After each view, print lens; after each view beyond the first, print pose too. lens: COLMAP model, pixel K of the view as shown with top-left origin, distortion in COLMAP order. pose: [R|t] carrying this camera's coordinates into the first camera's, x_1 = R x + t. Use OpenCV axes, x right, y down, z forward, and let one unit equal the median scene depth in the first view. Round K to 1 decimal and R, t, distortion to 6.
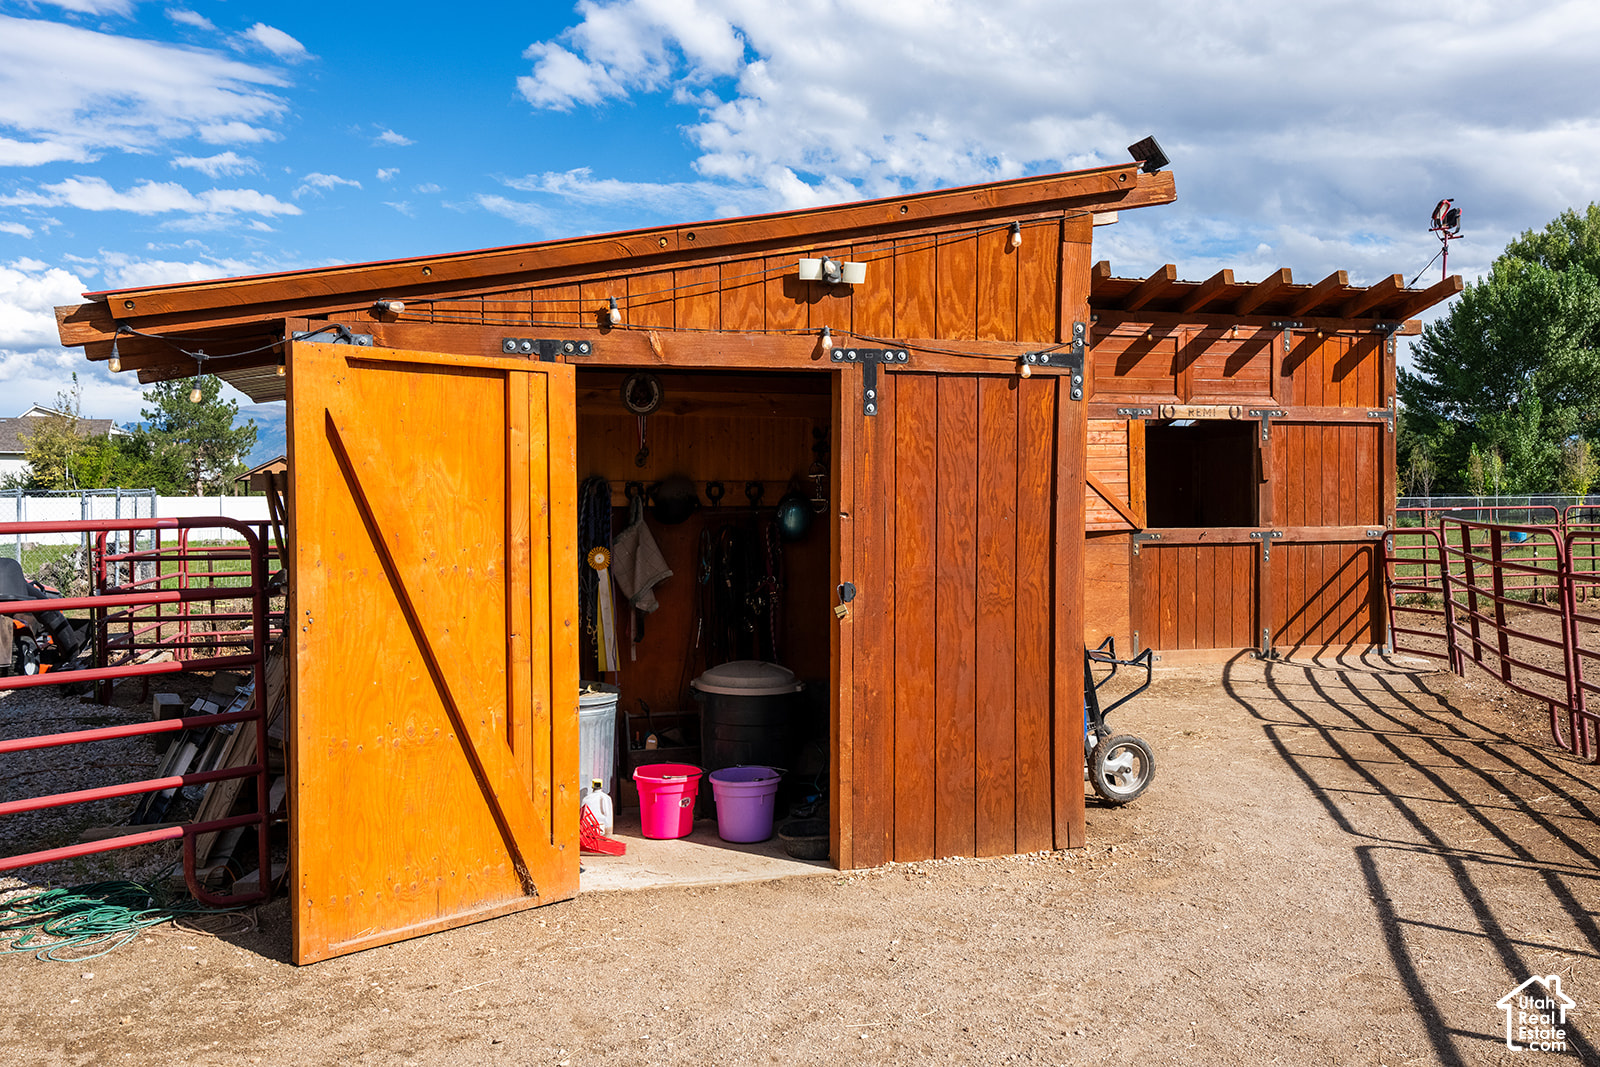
lens RADIAL K [[1360.1, 0, 800.0], [0, 1360.1, 533.5], [0, 0, 1]] dist [0.034761, 0.046906]
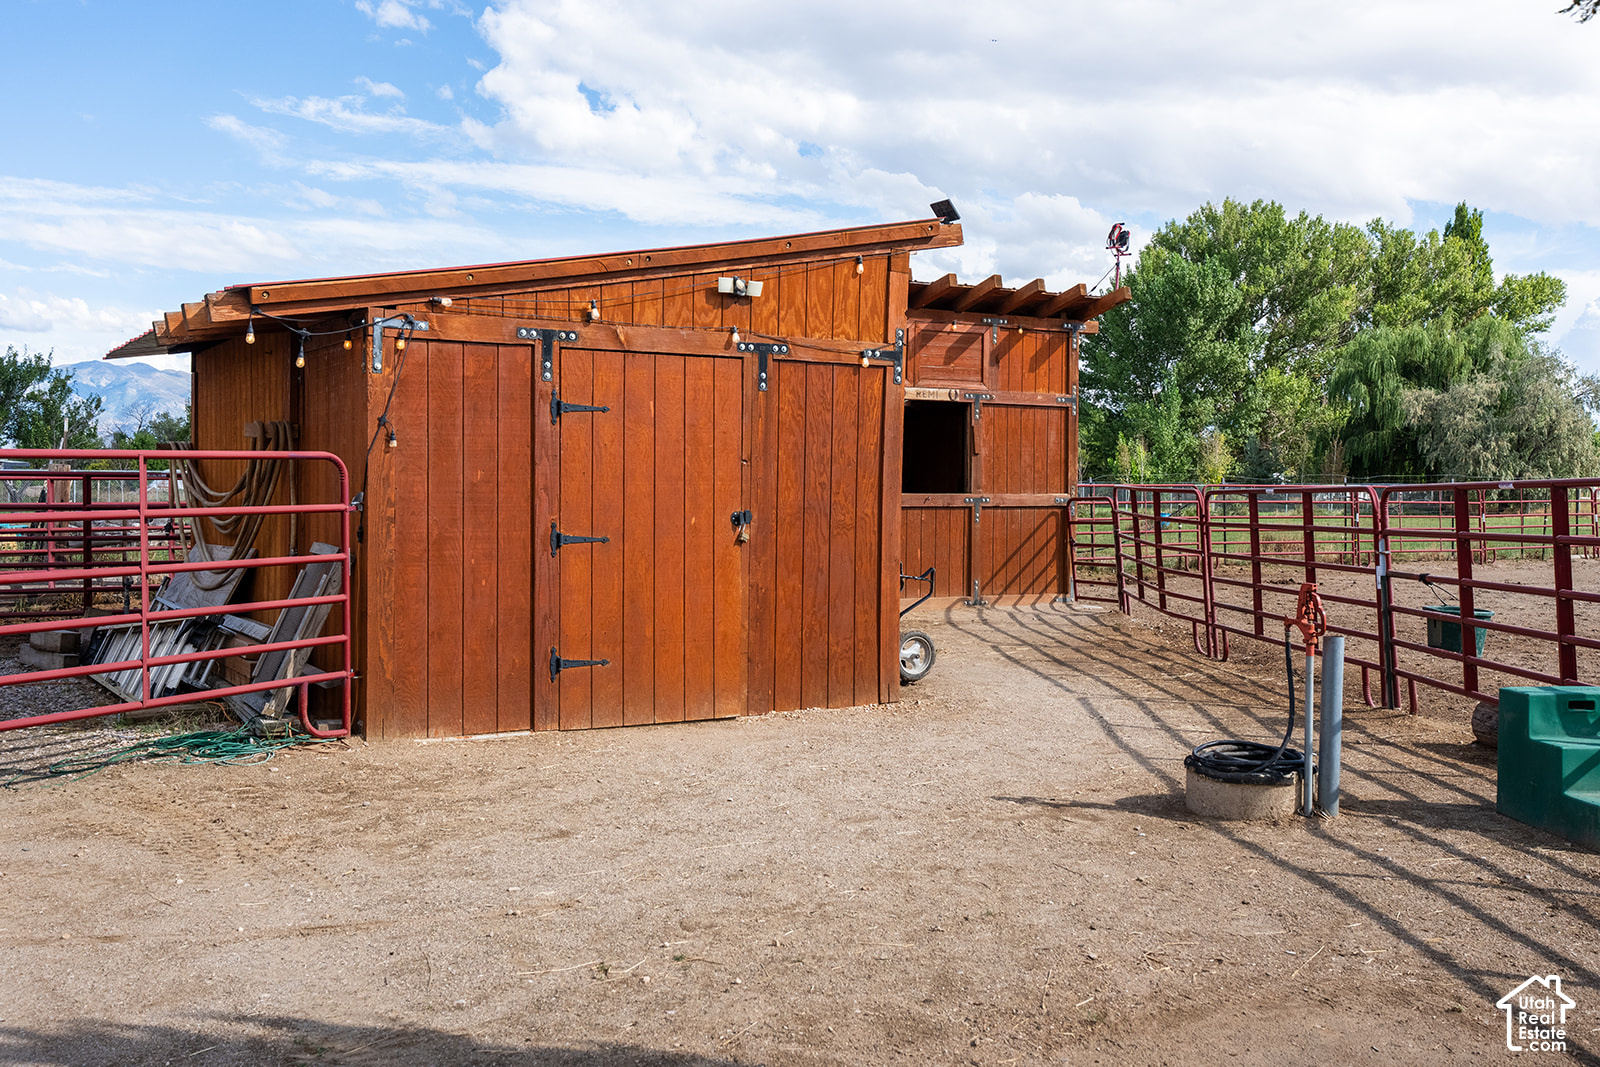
lens RADIAL K [[1576.8, 0, 800.0], [0, 1576.8, 533.5], [0, 0, 1]] dist [0.144315, 0.002553]
pose [[0.966621, 0.004204, 0.256175, -0.276140], [-0.005387, 0.999978, 0.003915, 0.045058], [-0.256153, -0.005164, 0.966622, -0.490481]]
